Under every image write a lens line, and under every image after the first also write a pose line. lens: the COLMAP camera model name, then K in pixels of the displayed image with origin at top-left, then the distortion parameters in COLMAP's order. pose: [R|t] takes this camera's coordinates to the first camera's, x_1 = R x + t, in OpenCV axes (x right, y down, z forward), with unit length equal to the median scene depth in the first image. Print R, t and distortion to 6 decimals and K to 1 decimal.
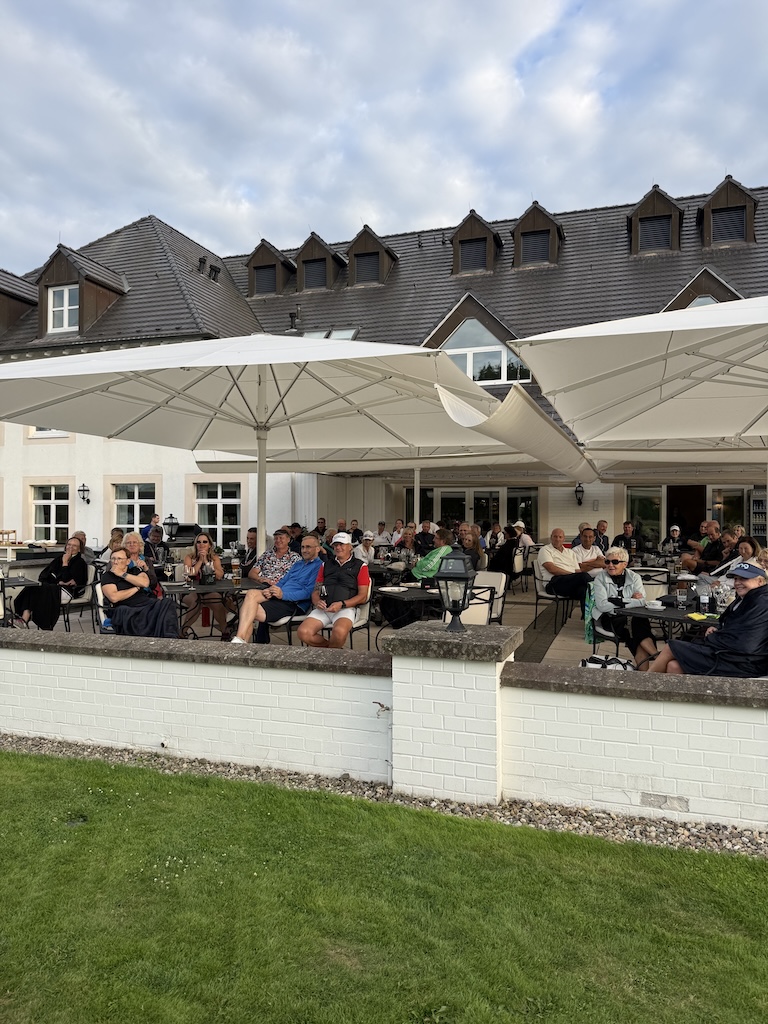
lens RADIAL K [[718.8, 0, 384.0], [0, 718.8, 512.0], [0, 0, 1]] dist [0.087150, -0.151639]
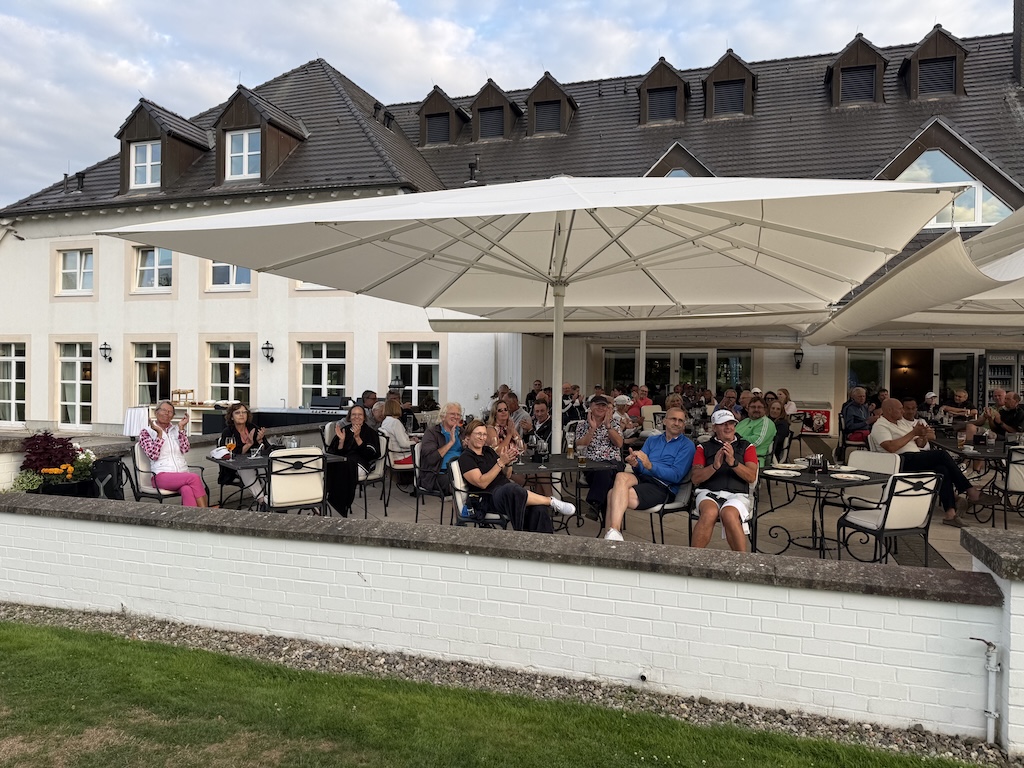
lens RADIAL K [[721.7, 0, 512.0], [0, 721.7, 384.0], [0, 0, 1]] dist [0.044956, -0.061778]
pose [[0.999788, 0.008133, 0.018907, -0.110119], [-0.008498, 0.999778, 0.019302, -0.004056], [-0.018746, -0.019458, 0.999635, 0.049607]]
